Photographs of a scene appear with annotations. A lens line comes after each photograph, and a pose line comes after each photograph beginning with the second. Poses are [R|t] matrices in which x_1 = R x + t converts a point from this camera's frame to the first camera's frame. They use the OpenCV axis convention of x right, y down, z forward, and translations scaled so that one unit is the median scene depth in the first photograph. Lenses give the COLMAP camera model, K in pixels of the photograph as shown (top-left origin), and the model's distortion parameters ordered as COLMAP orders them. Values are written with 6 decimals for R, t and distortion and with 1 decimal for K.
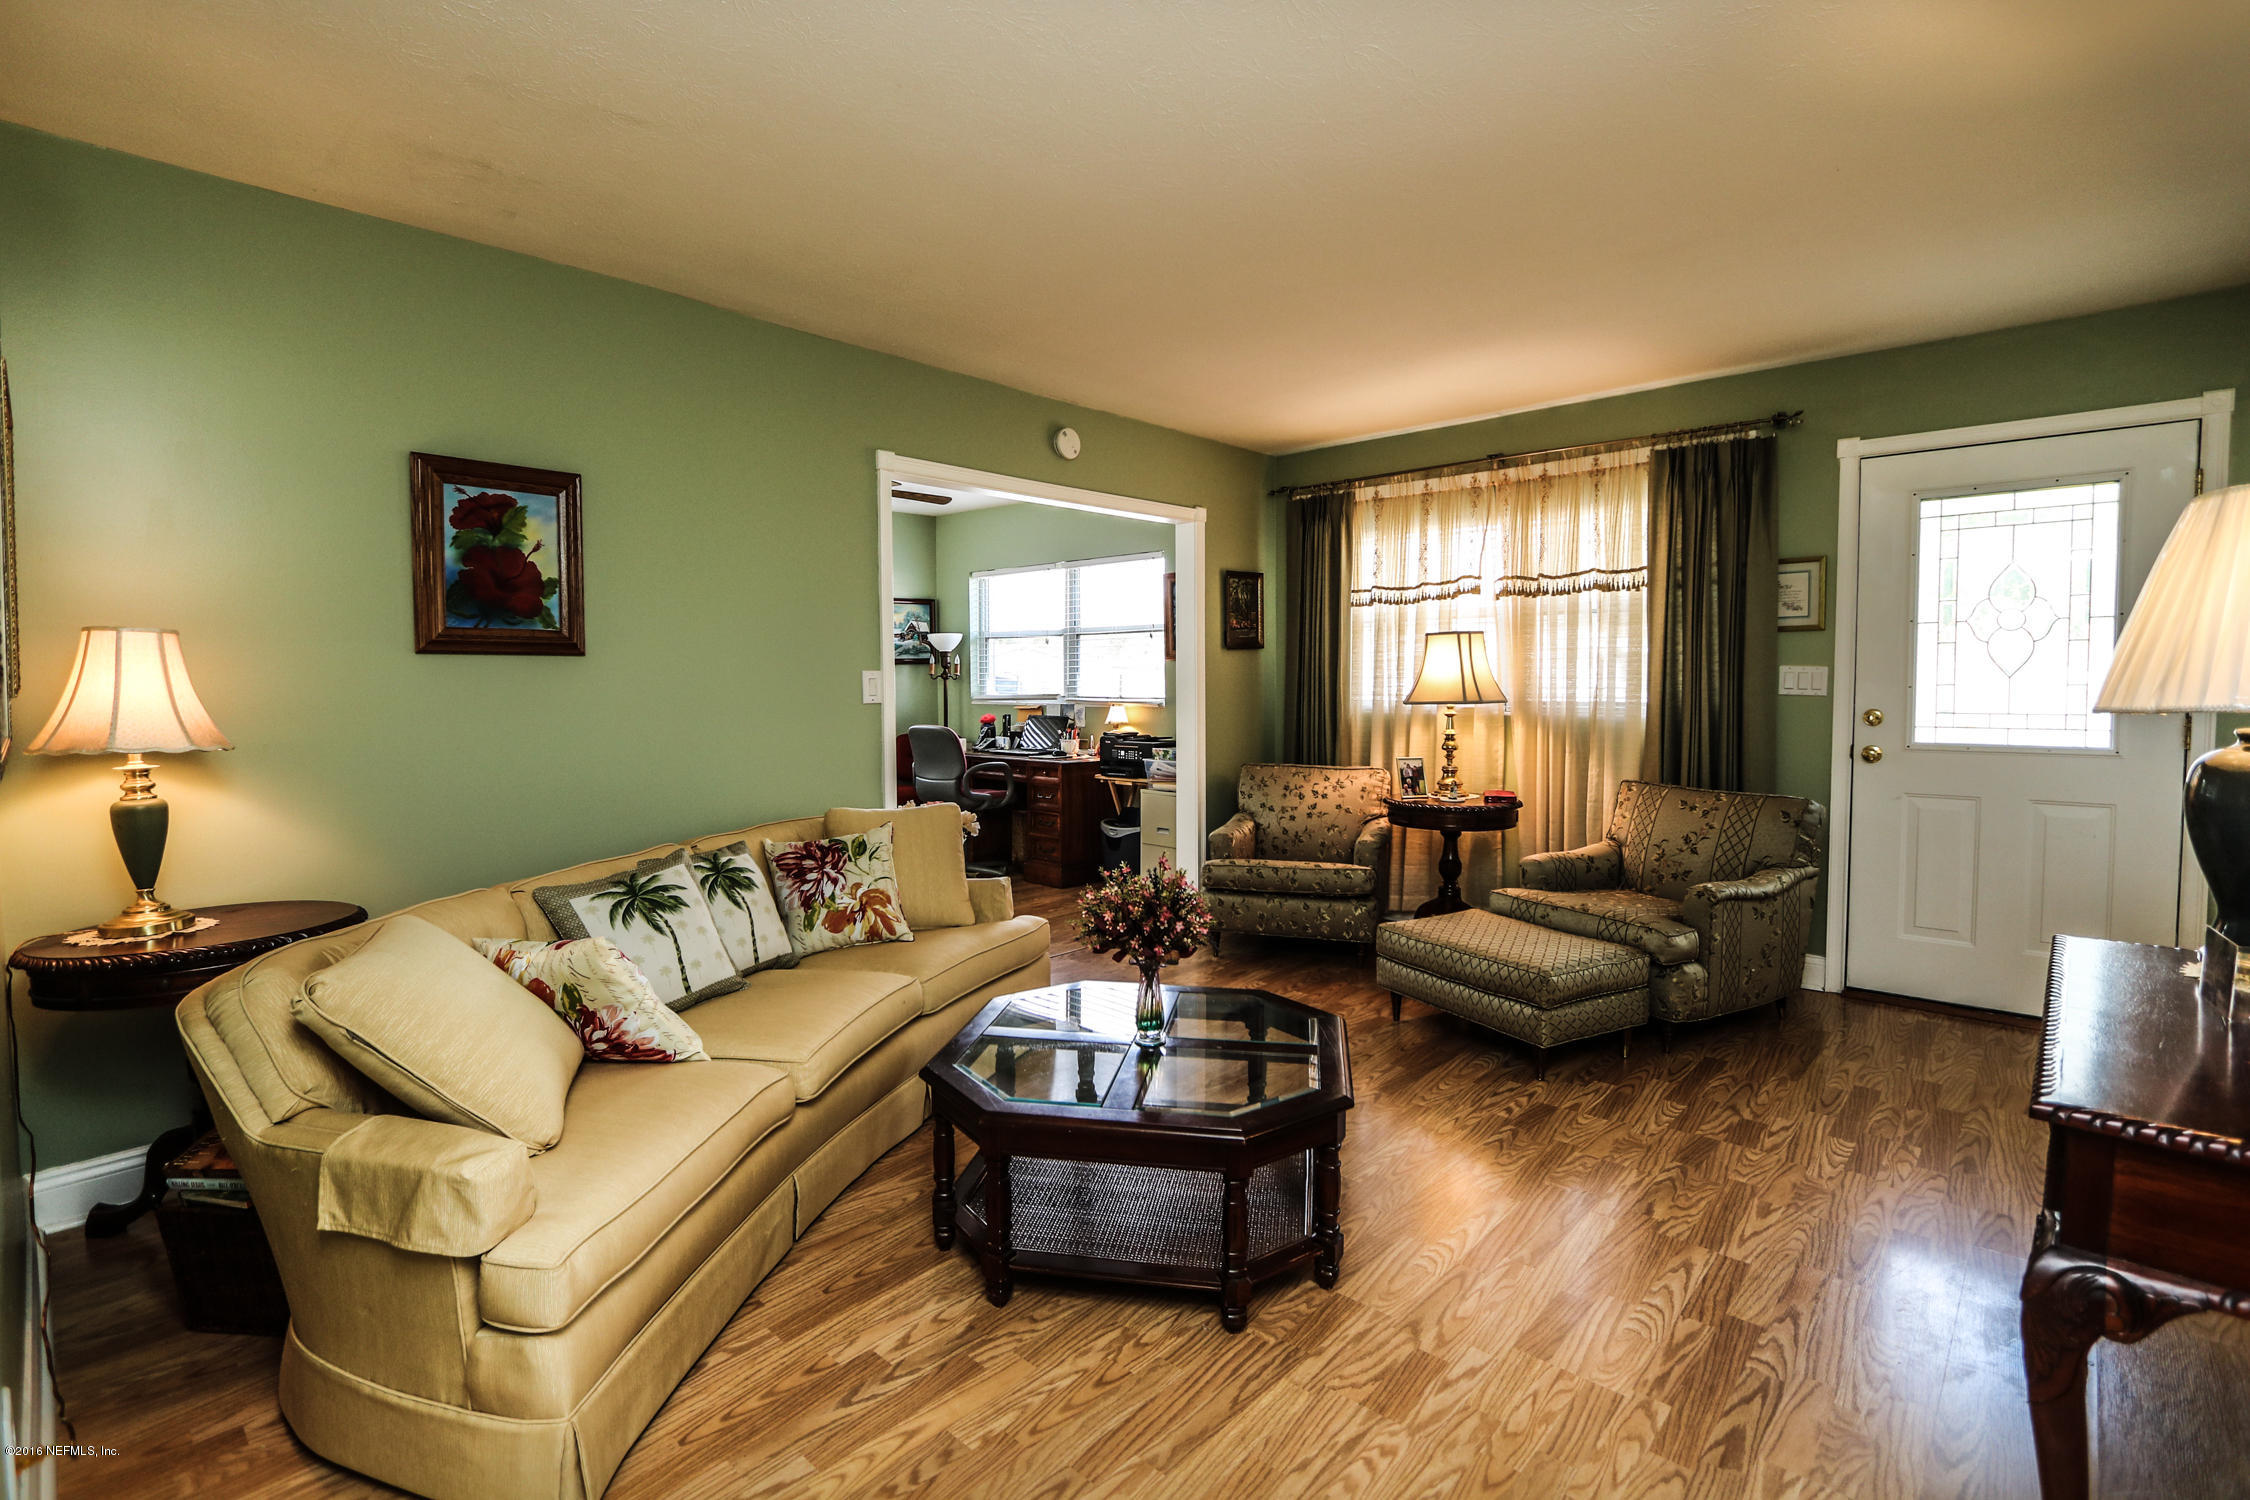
lens RADIAL K [[1036.3, 0, 1123.5], [0, 1036.3, 729.9], [0, 0, 1]] dist [-0.019007, 0.001071]
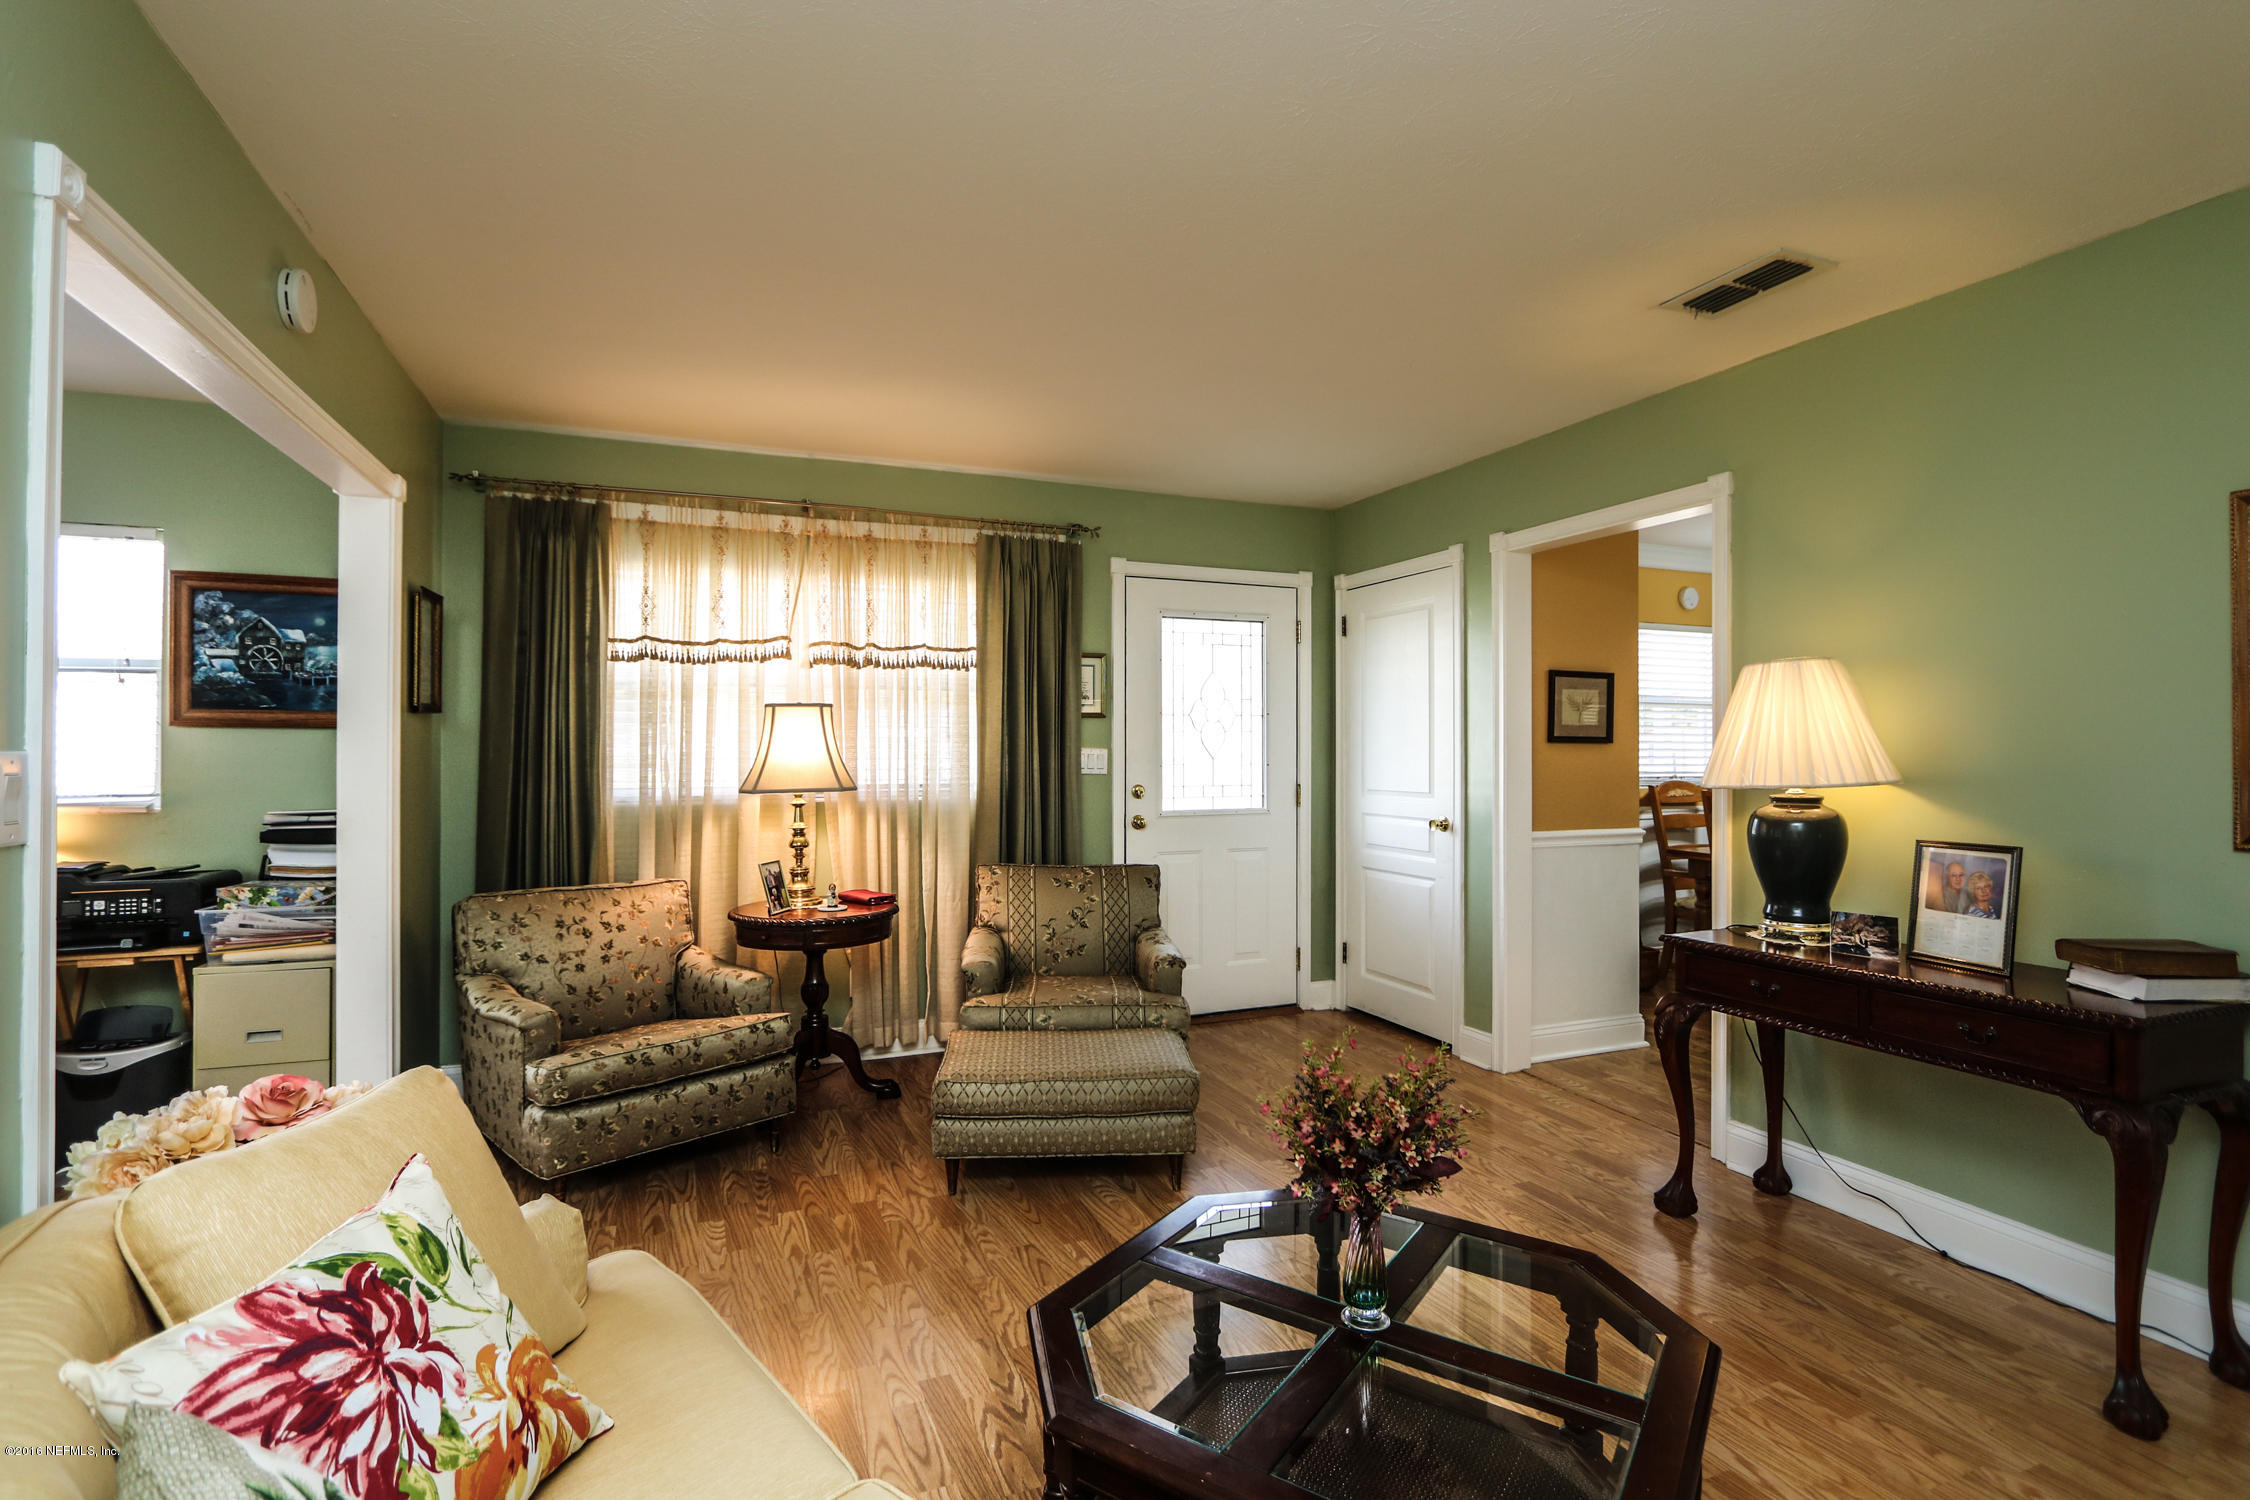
lens RADIAL K [[1043.7, 0, 1109.3], [0, 1043.7, 734.1], [0, 0, 1]] dist [-0.018885, 0.000879]
pose [[0.423291, 0.017350, 0.905828, -0.344090], [0.041432, 0.998400, -0.038485, -0.029626], [-0.905046, 0.053821, 0.421895, 0.448172]]
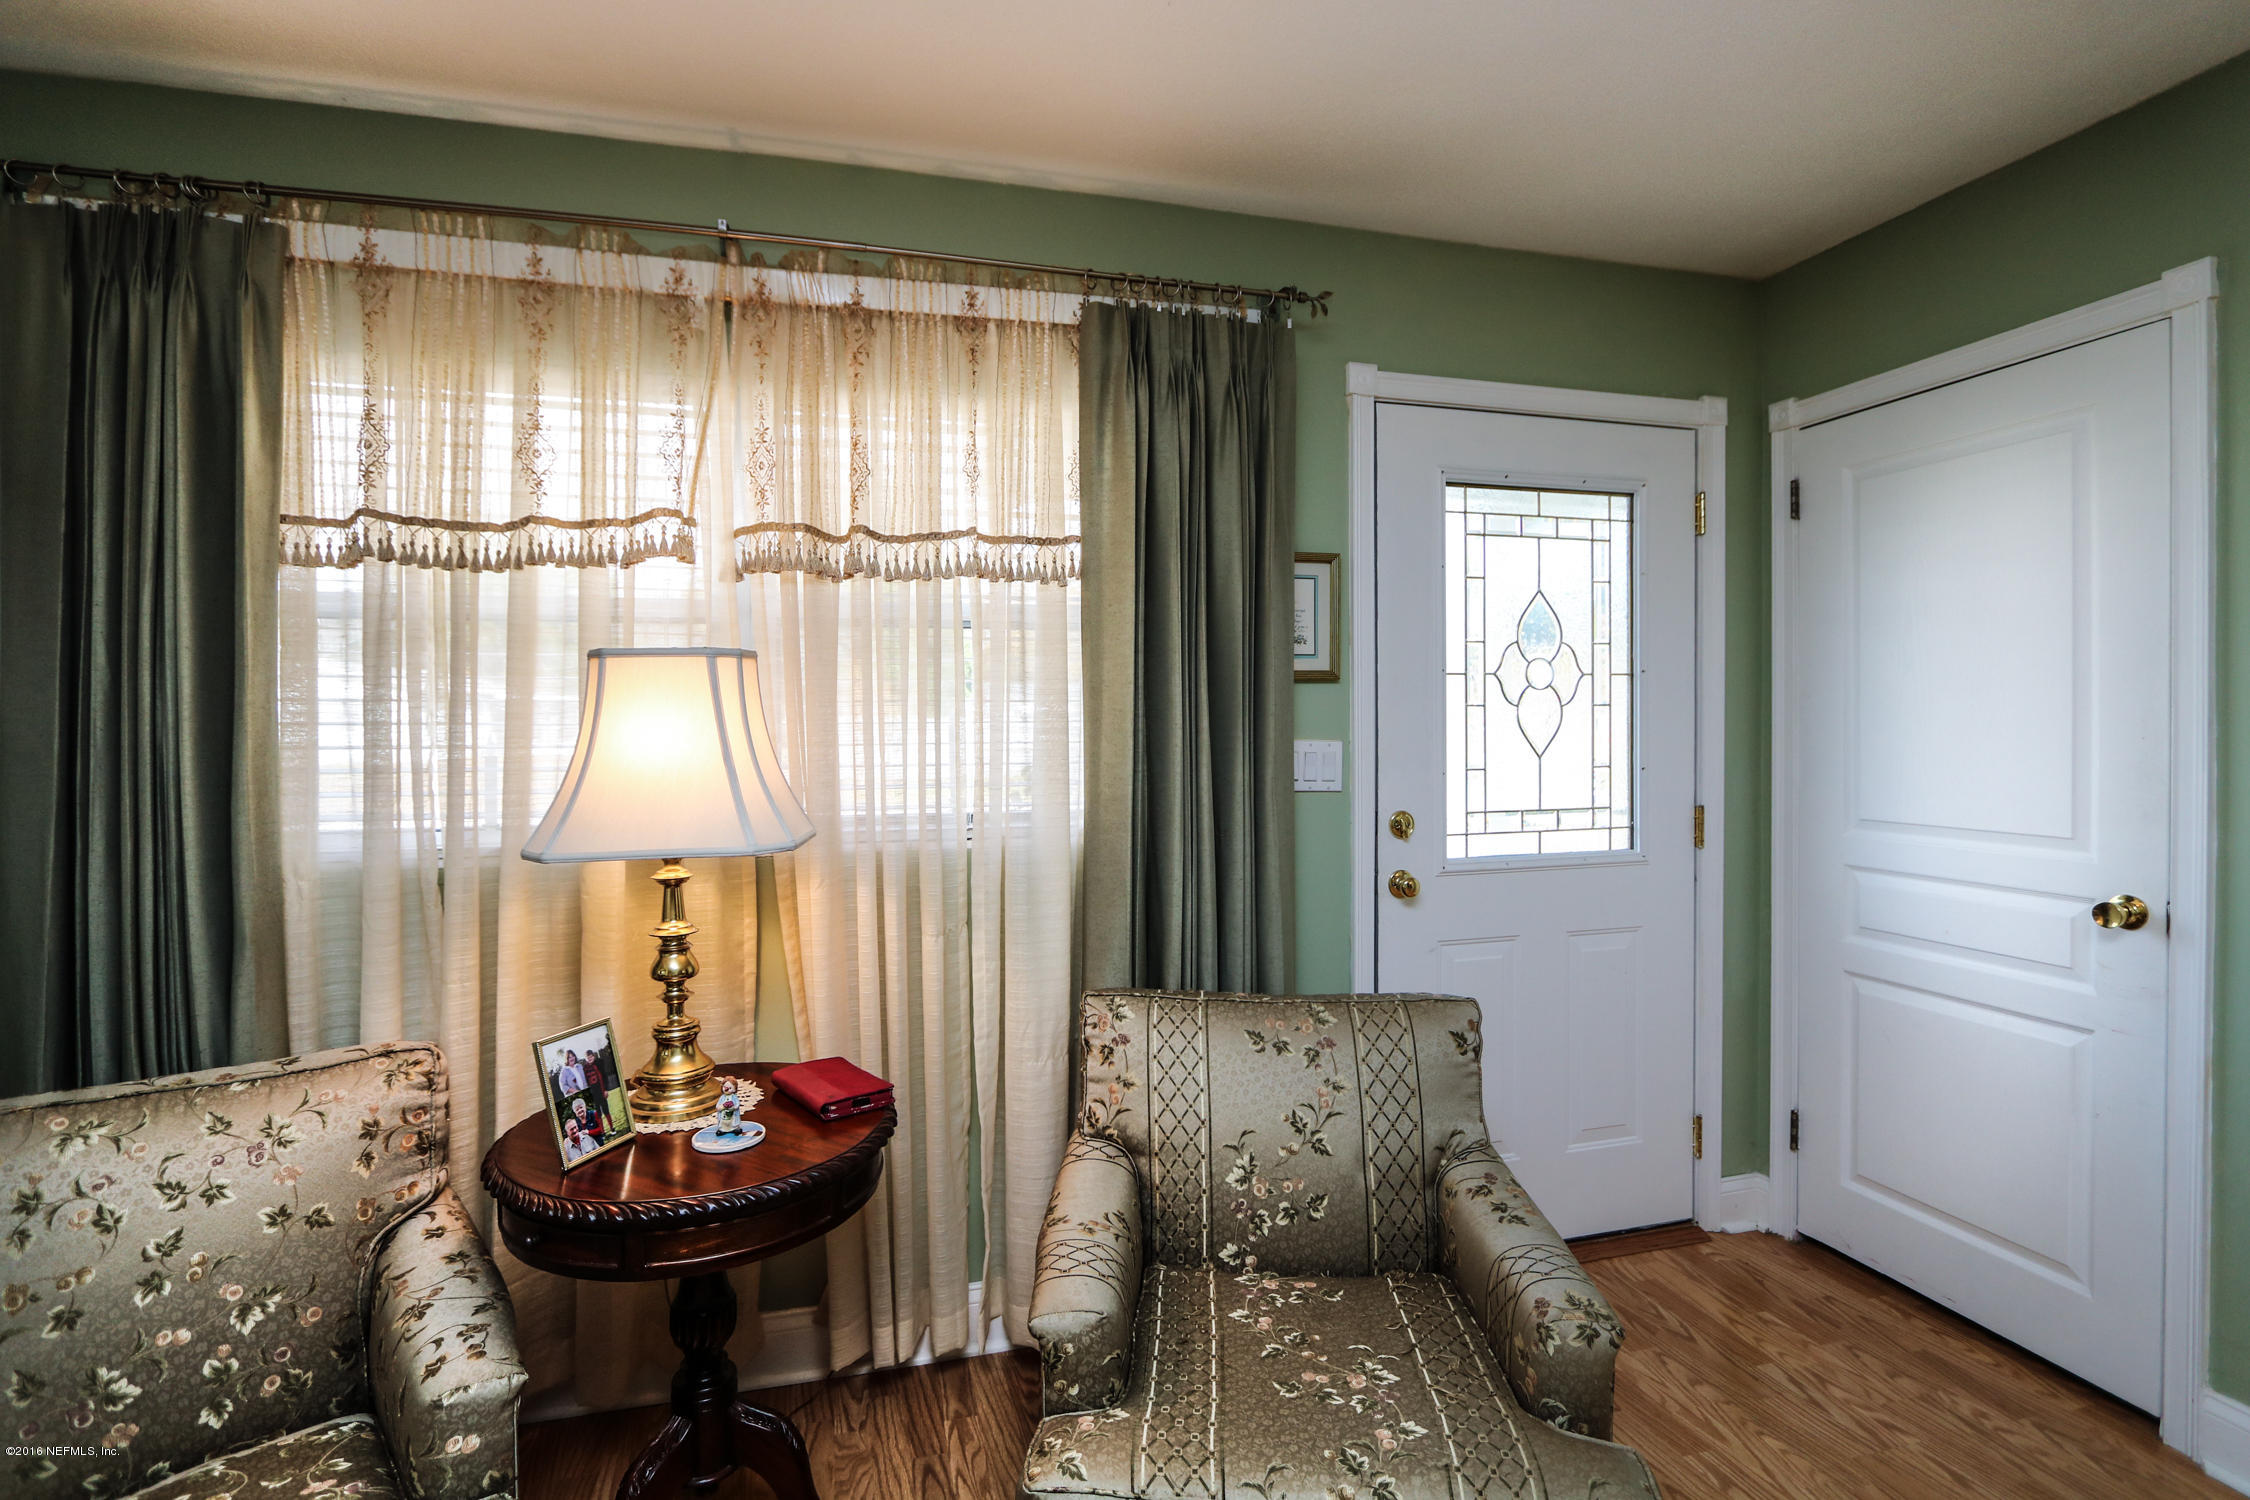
lens RADIAL K [[1057.1, 0, 1118.7], [0, 1057.1, 731.5], [0, 0, 1]] dist [-0.016402, 0.000542]
pose [[0.532131, -0.006555, 0.846637, 0.092610], [0.043238, 0.998876, -0.019442, -0.055030], [-0.845557, 0.046953, 0.531816, 0.705008]]
